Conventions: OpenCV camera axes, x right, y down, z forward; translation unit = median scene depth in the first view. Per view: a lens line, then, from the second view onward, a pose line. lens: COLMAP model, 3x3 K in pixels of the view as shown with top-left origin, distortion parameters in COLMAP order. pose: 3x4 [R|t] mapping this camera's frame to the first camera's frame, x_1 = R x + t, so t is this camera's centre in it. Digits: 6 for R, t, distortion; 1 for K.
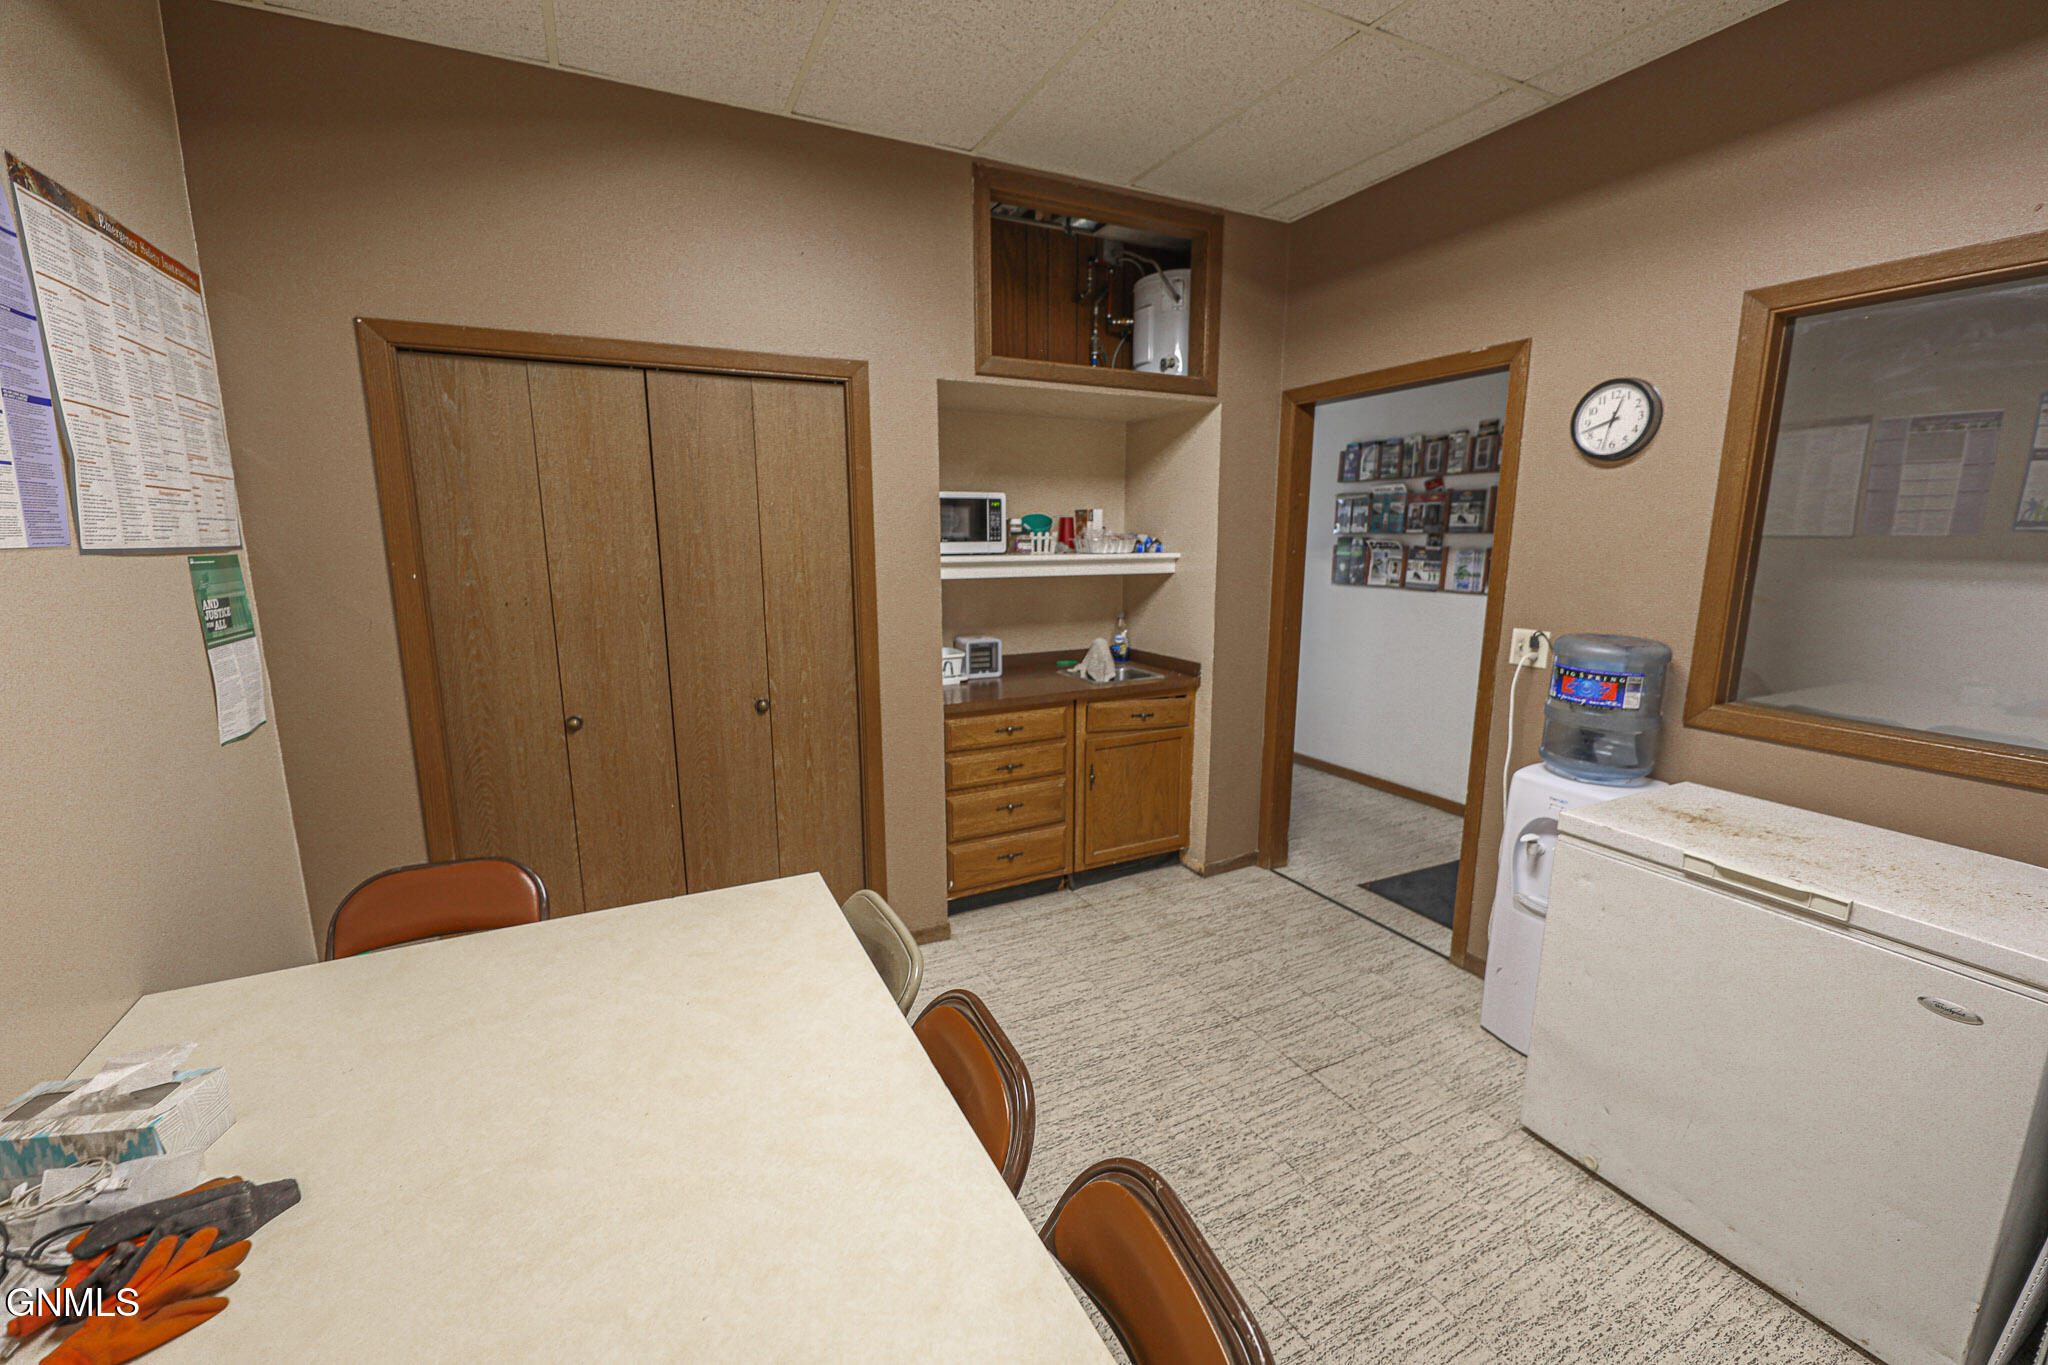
lens RADIAL K [[818.7, 0, 1021.0], [0, 818.7, 683.1], [0, 0, 1]] dist [0.001660, -0.003257]
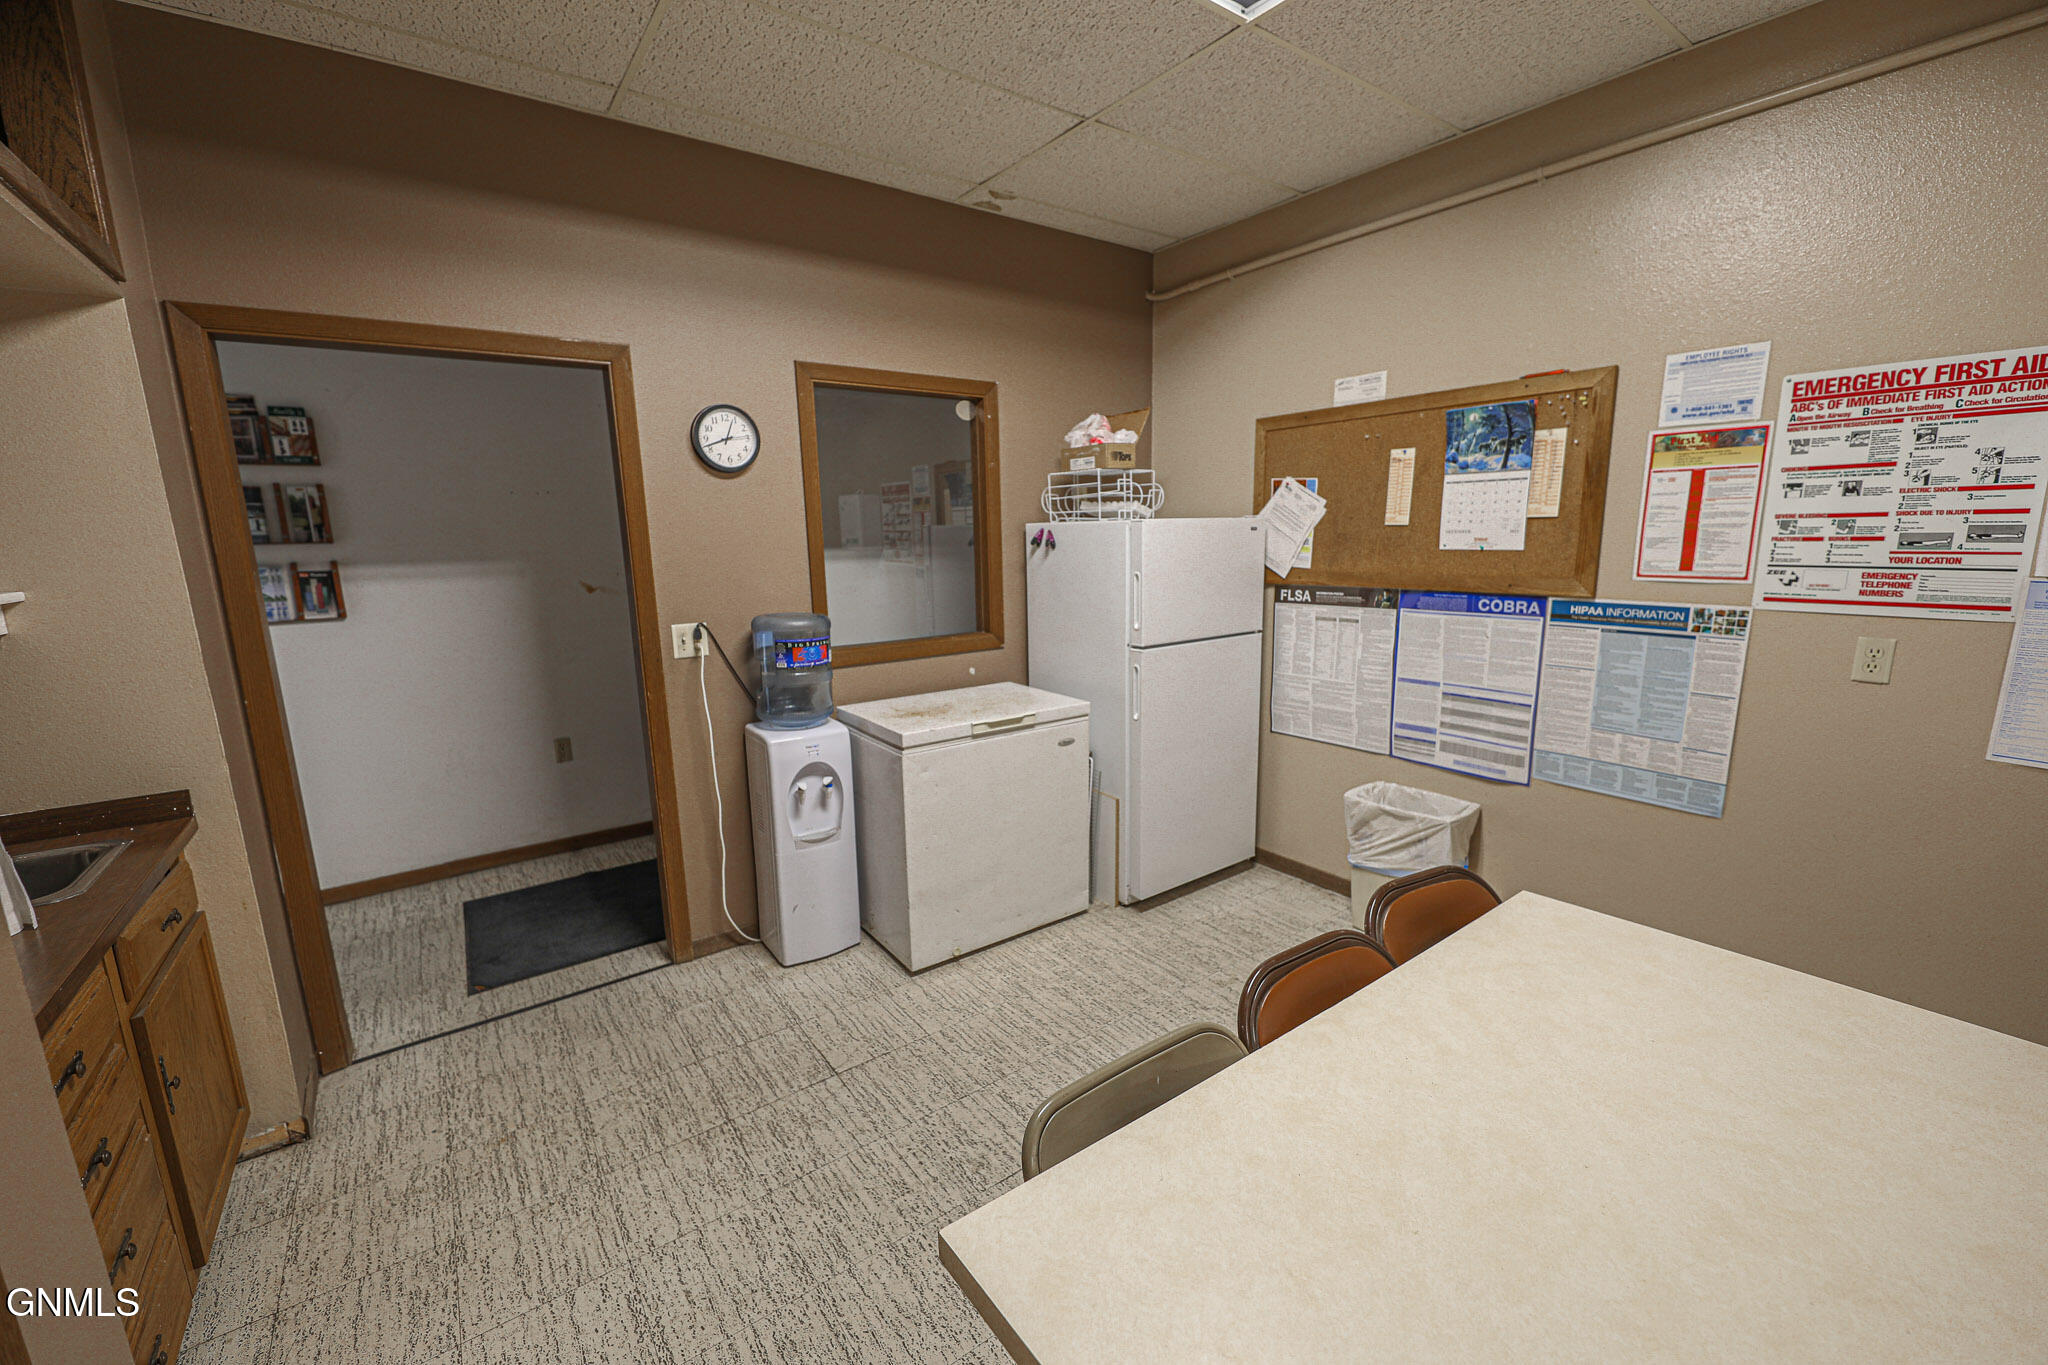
lens RADIAL K [[818.7, 0, 1018.8], [0, 818.7, 682.8], [0, 0, 1]] dist [0.001660, -0.003257]
pose [[-0.166664, -0.179449, 0.969547, -0.599300], [0.199207, 0.956895, 0.211351, -0.153553], [-0.965681, 0.228365, -0.123732, 0.849954]]
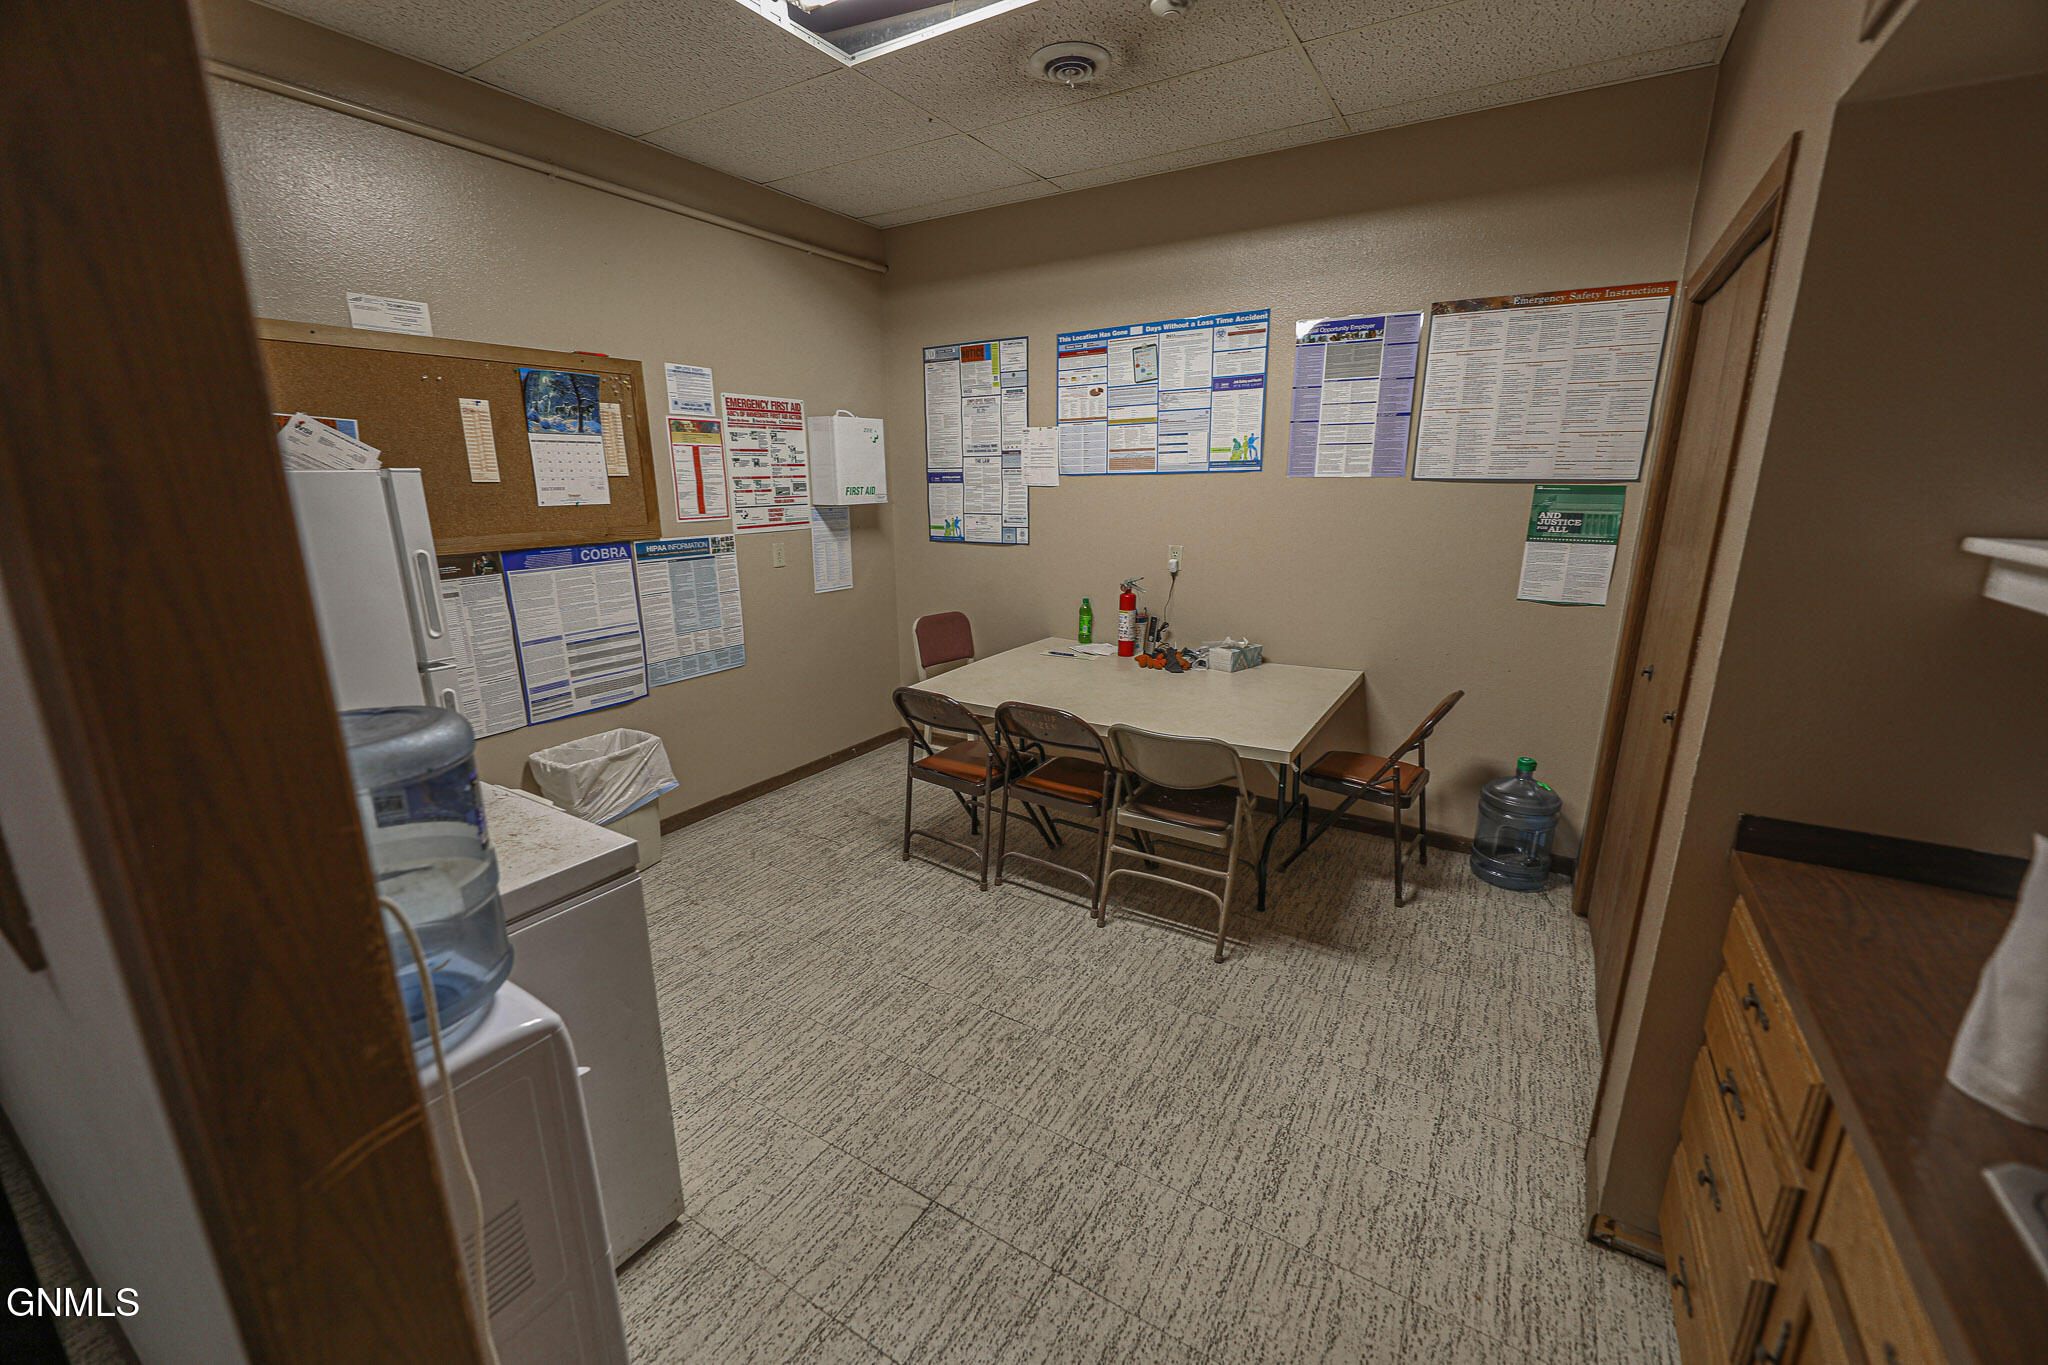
lens RADIAL K [[818.7, 0, 1023.4], [0, 818.7, 685.0], [0, 0, 1]] dist [0.001660, -0.003257]
pose [[-0.848352, 0.136830, -0.511446, 0.638939], [-0.091281, 0.913757, 0.395874, -0.280886], [0.521504, 0.382526, -0.762697, 1.525139]]
